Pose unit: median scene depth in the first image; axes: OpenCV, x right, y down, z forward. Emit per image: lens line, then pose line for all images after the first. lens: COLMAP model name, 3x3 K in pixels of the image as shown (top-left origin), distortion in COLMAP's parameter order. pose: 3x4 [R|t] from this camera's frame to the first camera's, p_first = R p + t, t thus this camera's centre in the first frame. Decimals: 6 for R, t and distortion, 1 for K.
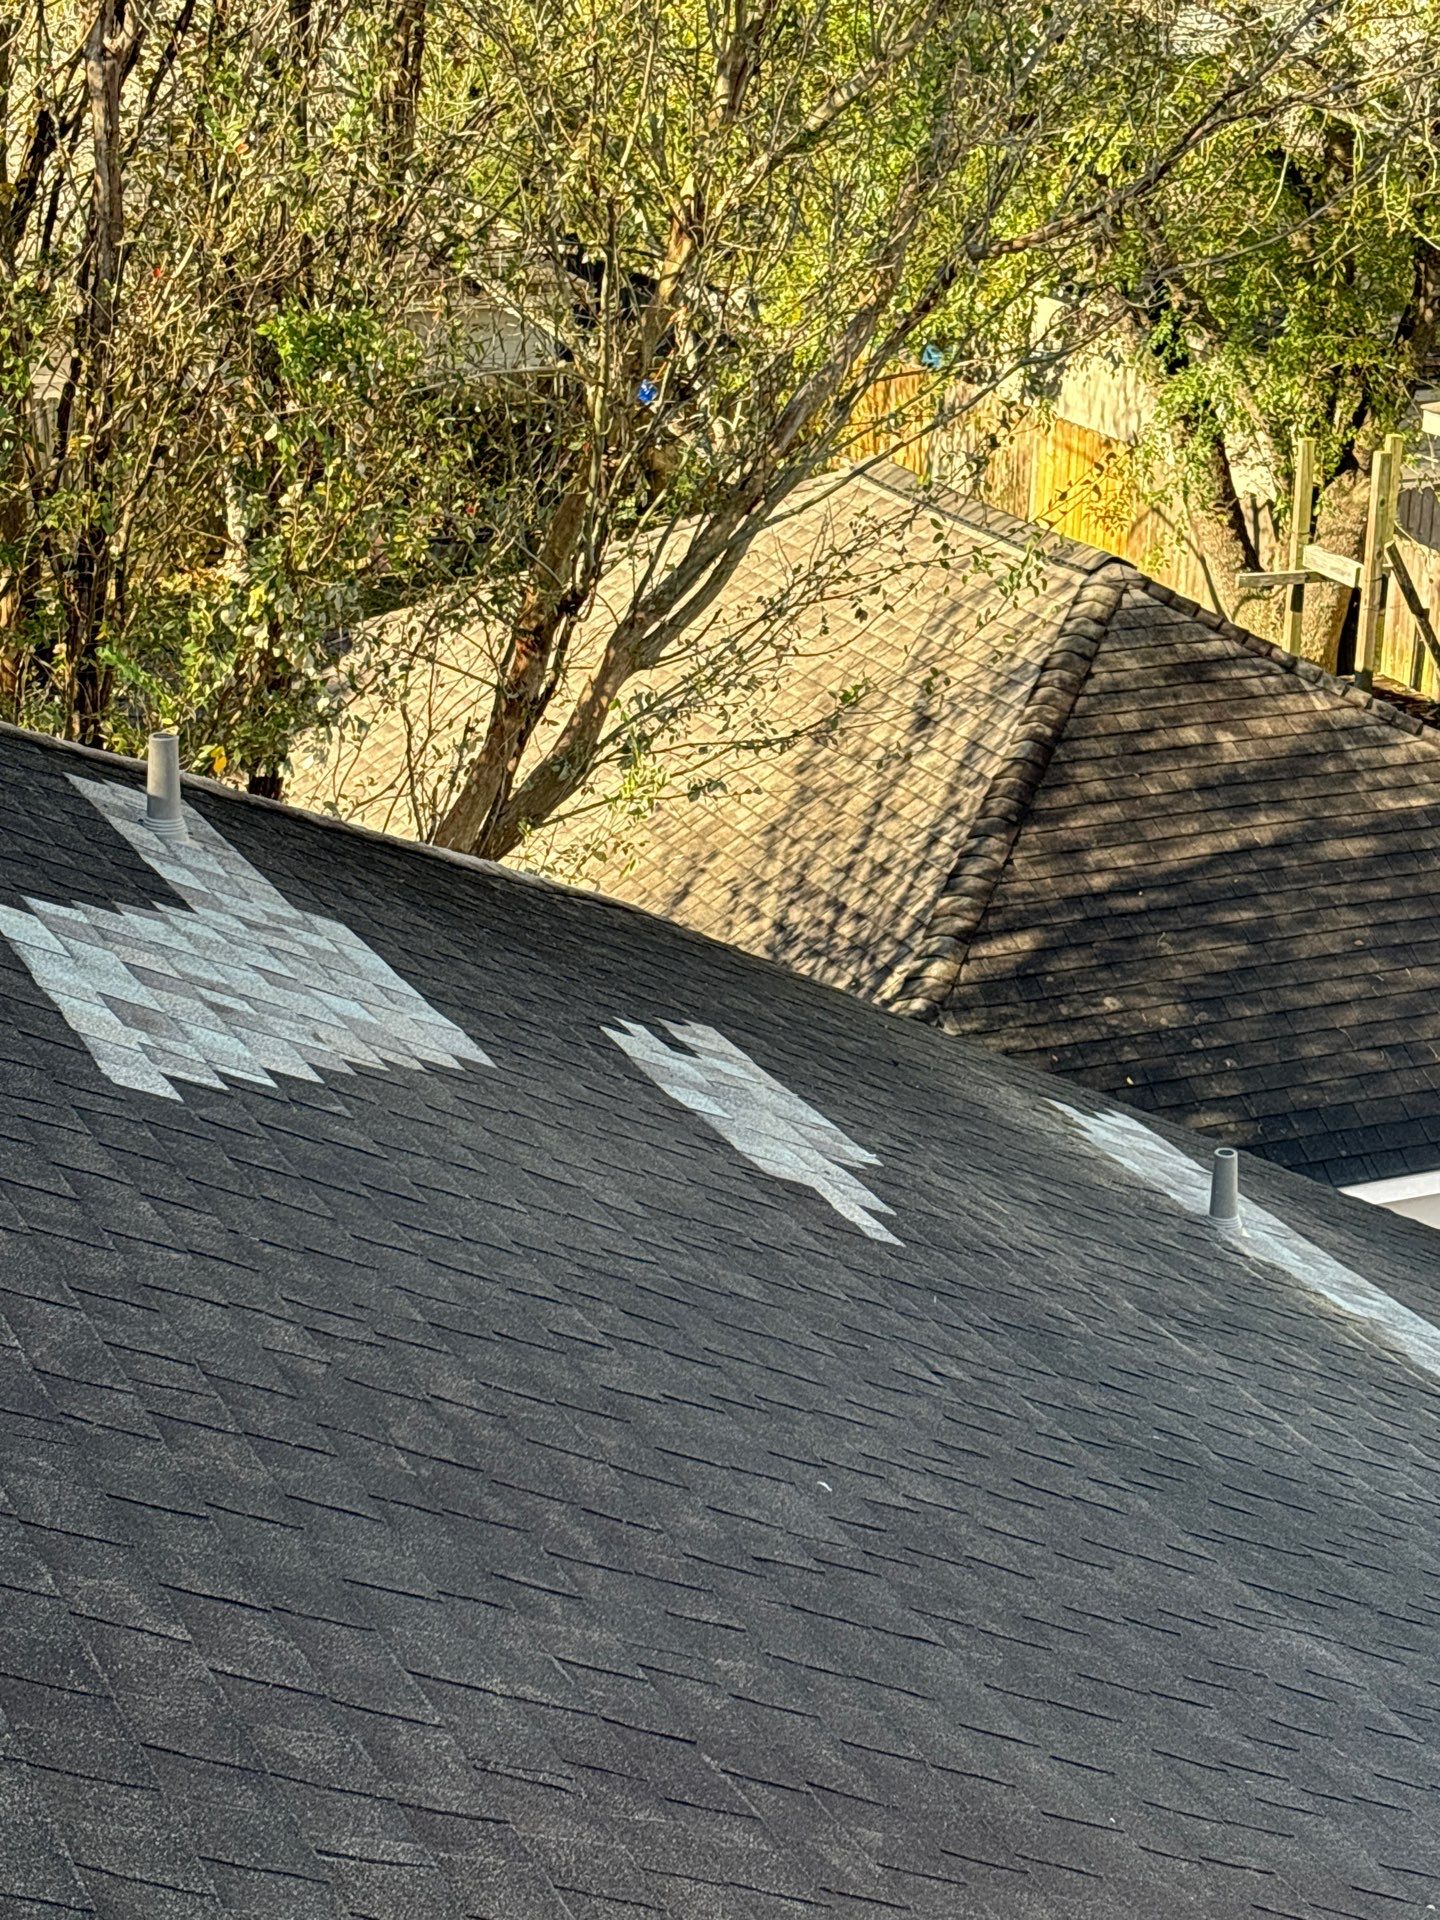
lens RADIAL K [[3542.1, 0, 747.8], [0, 3542.1, 930.7], [0, 0, 1]] dist [0.205888, 0.000000]
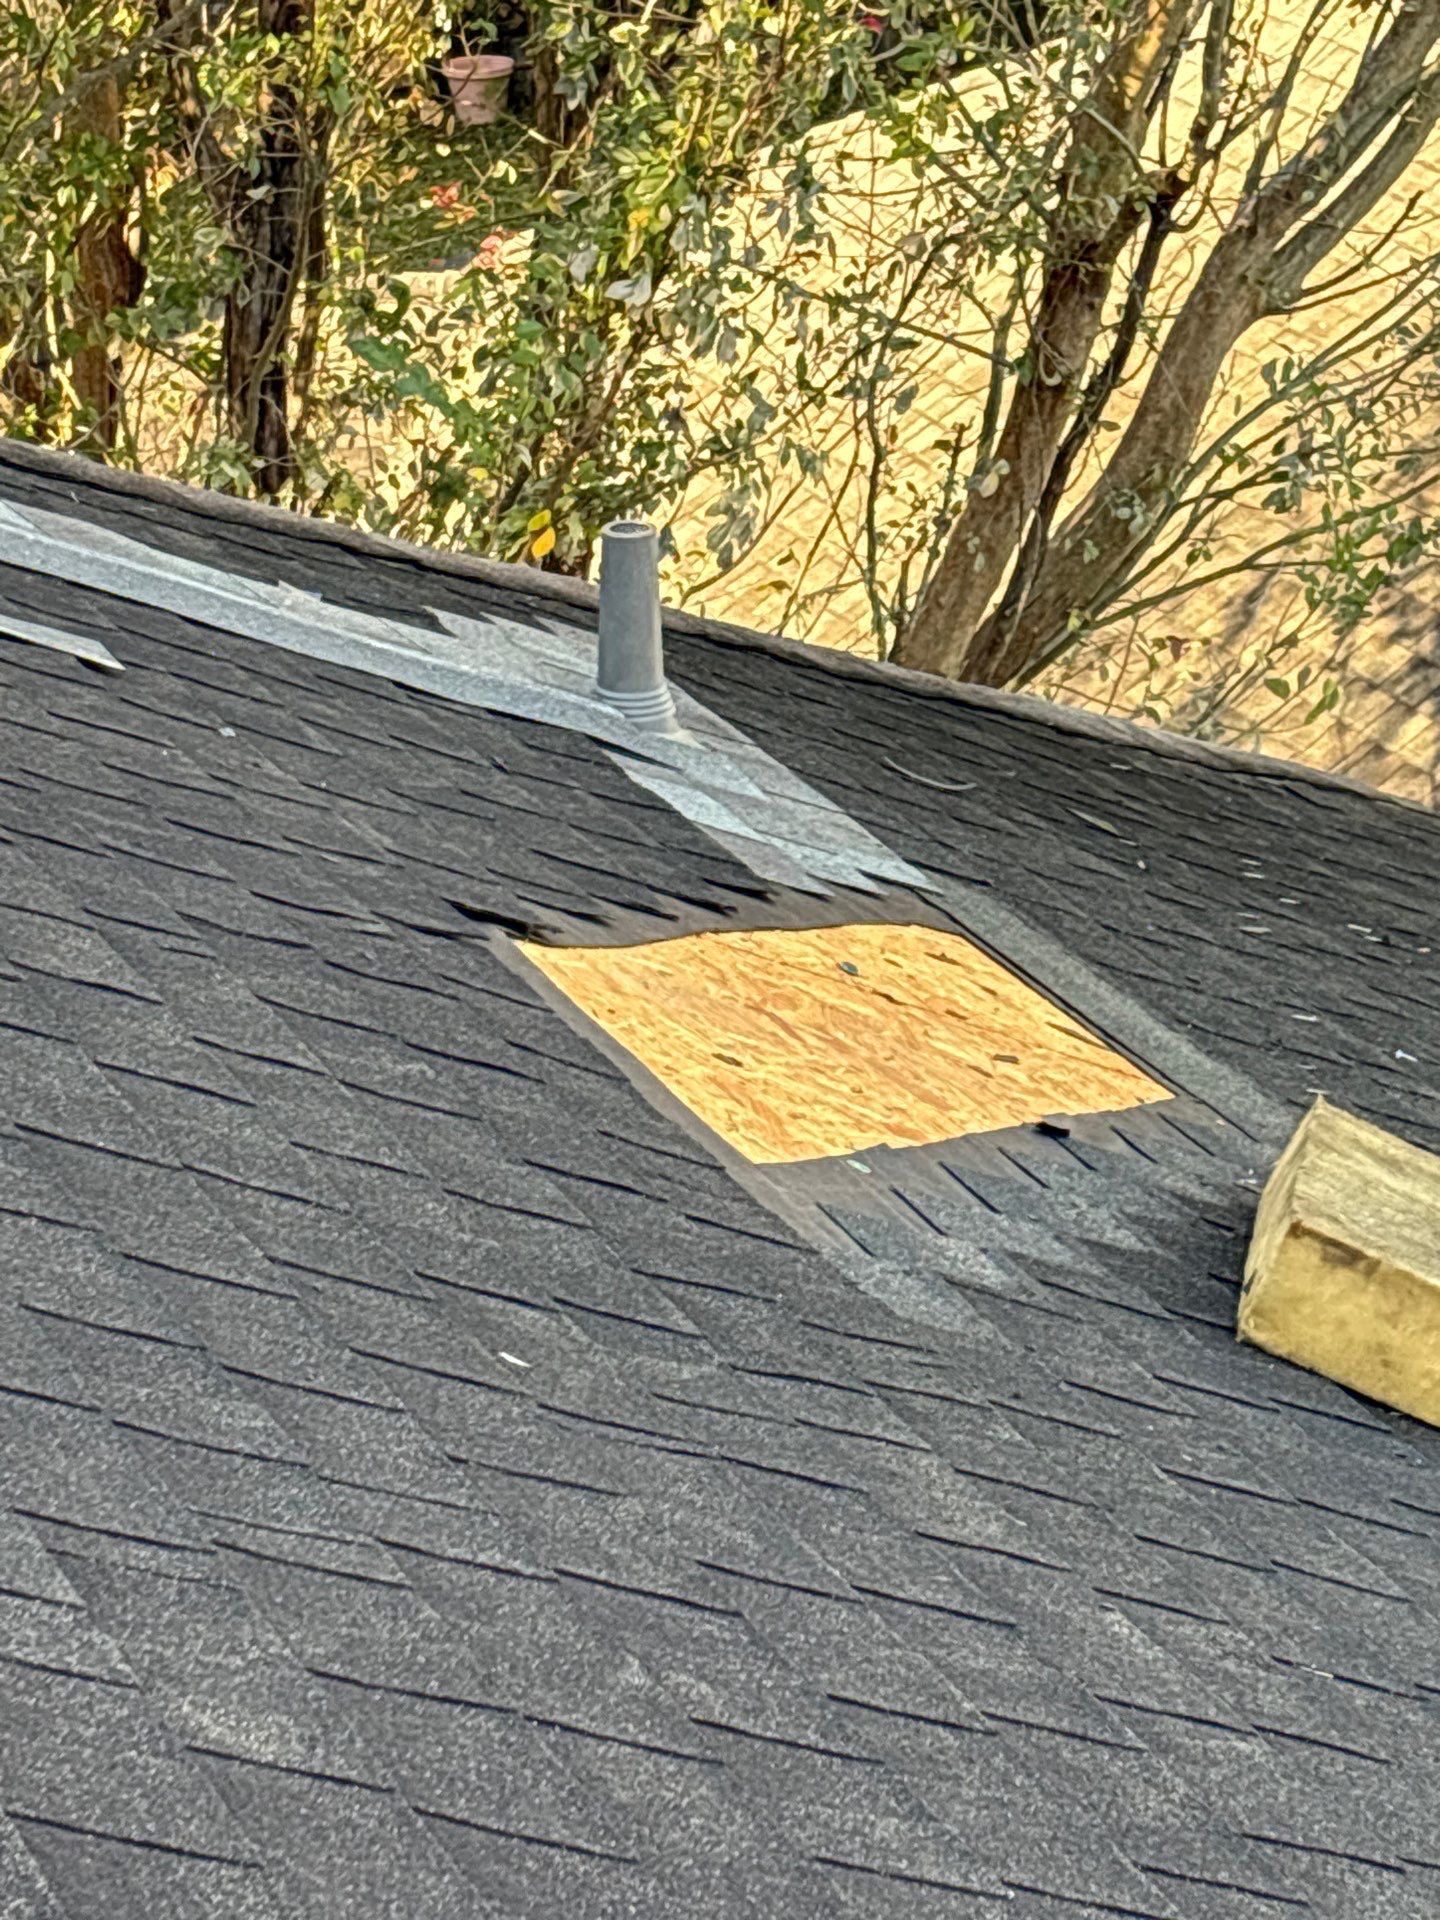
lens RADIAL K [[6149.8, 0, 759.5], [0, 6149.8, 948.2], [0, 0, 1]] dist [0.267287, 0.000000]
pose [[0.998645, -0.039735, -0.033611, -0.120056], [0.041006, 0.998436, 0.037988, -0.027804], [0.032049, -0.039315, 0.998713, 0.128710]]
